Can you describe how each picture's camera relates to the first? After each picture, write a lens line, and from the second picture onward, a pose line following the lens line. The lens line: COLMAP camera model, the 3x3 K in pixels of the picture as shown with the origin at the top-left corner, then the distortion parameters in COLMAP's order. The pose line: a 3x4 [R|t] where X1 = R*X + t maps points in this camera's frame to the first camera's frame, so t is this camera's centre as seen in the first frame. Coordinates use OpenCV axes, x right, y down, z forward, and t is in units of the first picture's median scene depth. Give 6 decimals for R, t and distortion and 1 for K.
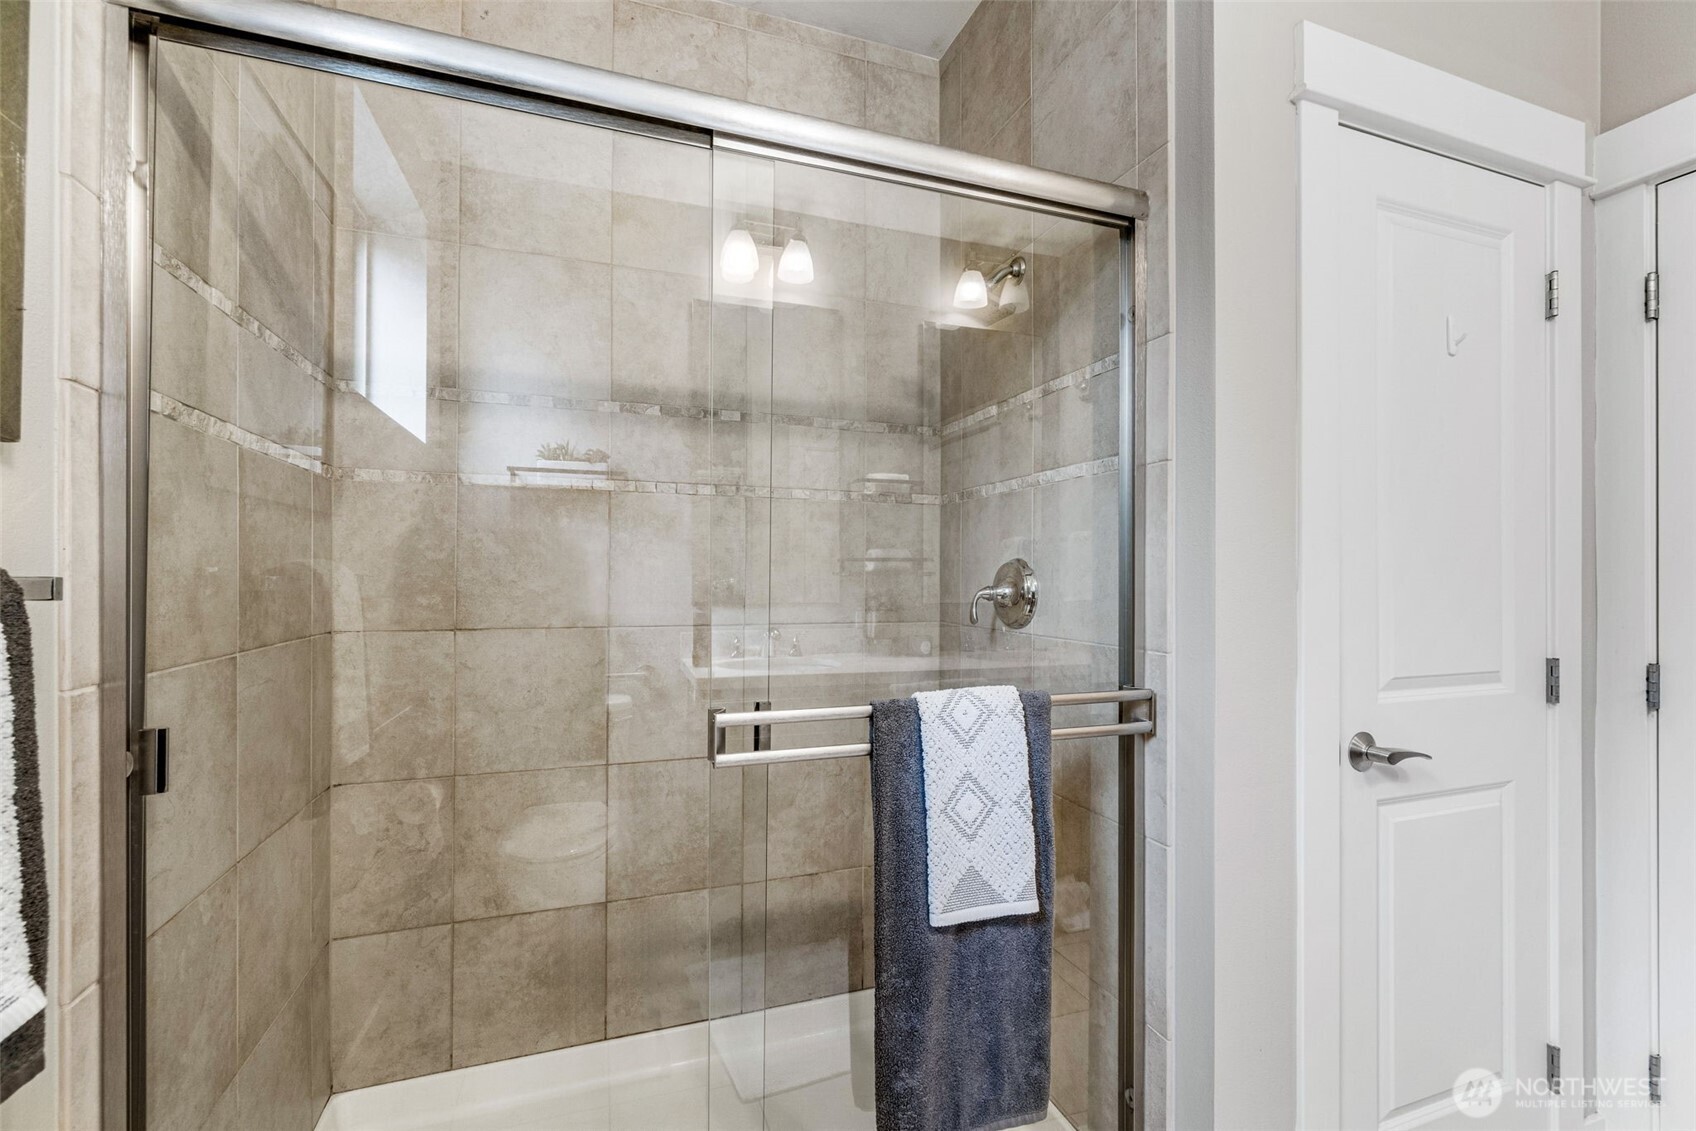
lens RADIAL K [[739.6, 0, 851.2], [0, 739.6, 567.8], [0, 0, 1]] dist [-0.000032, -0.000018]
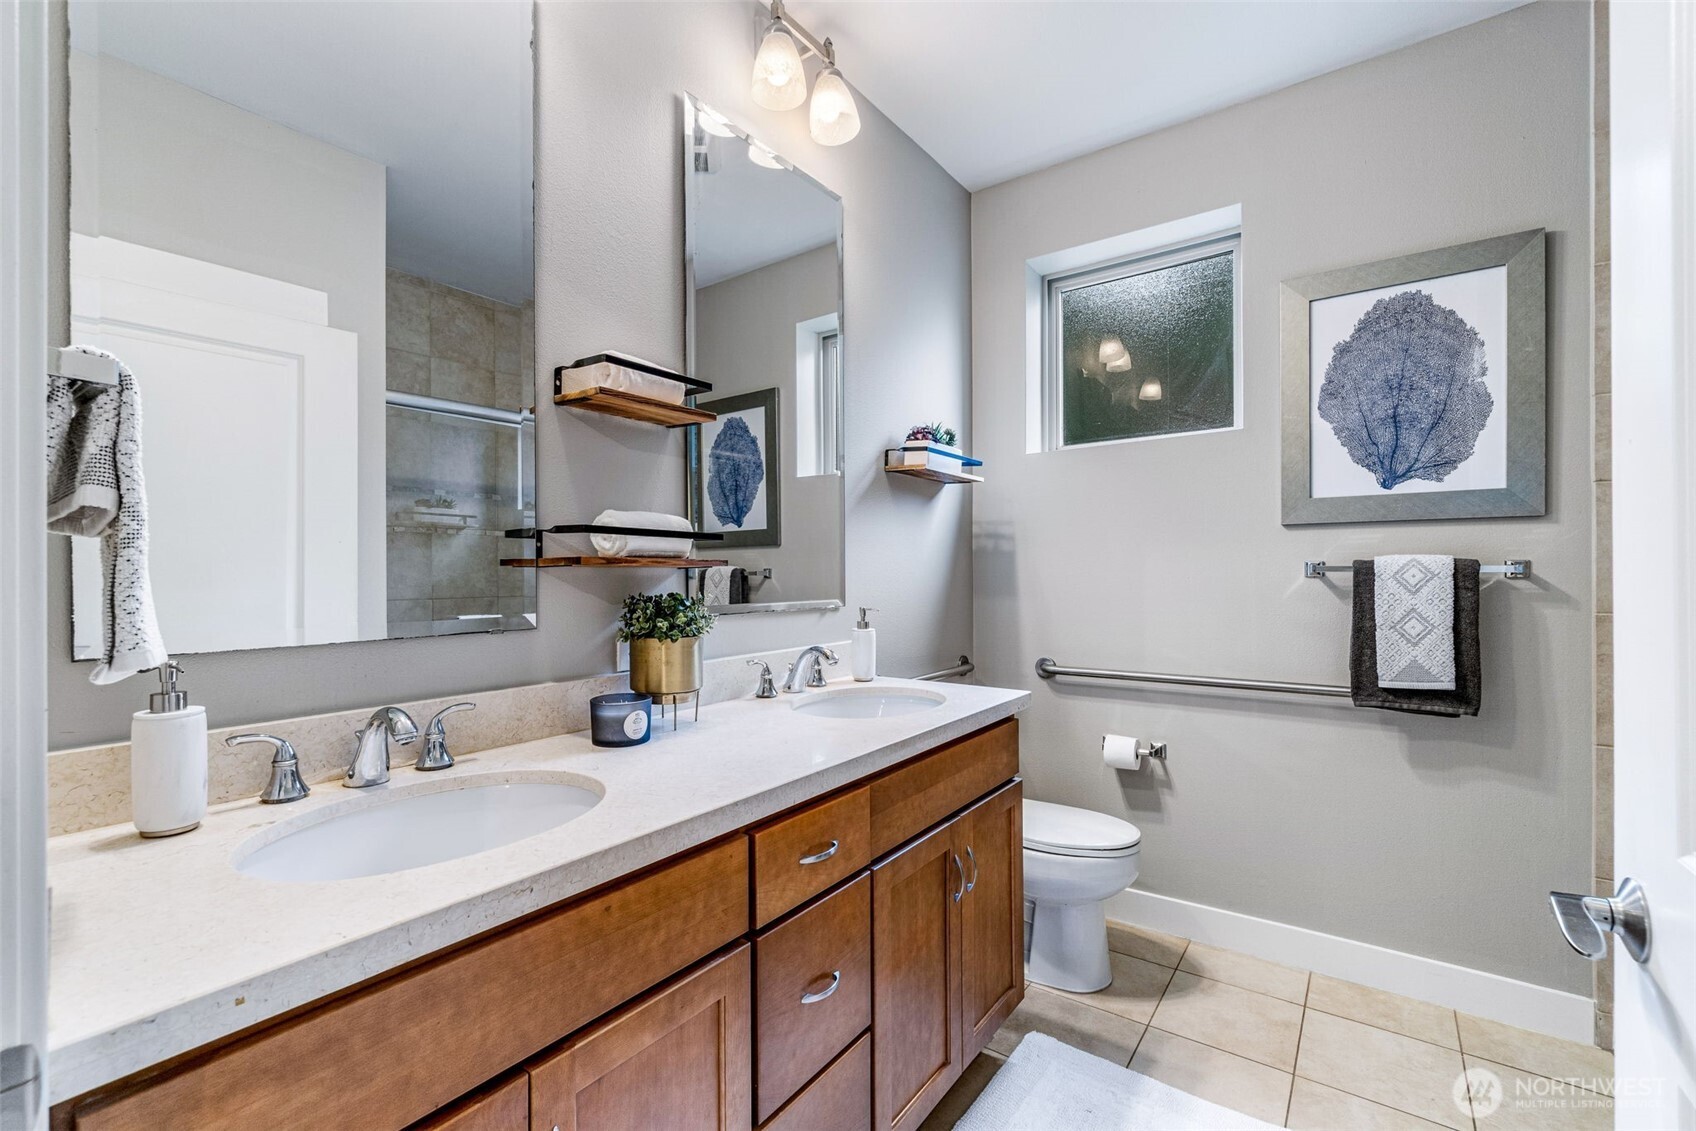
lens RADIAL K [[739.6, 0, 846.7], [0, 739.6, 568.5], [0, 0, 1]] dist [-0.000032, -0.000018]
pose [[0.564719, -0.005632, -0.825264, 0.868906], [0.008851, 0.999961, -0.000768, 0.168678], [0.825235, -0.006871, 0.564747, -1.162487]]
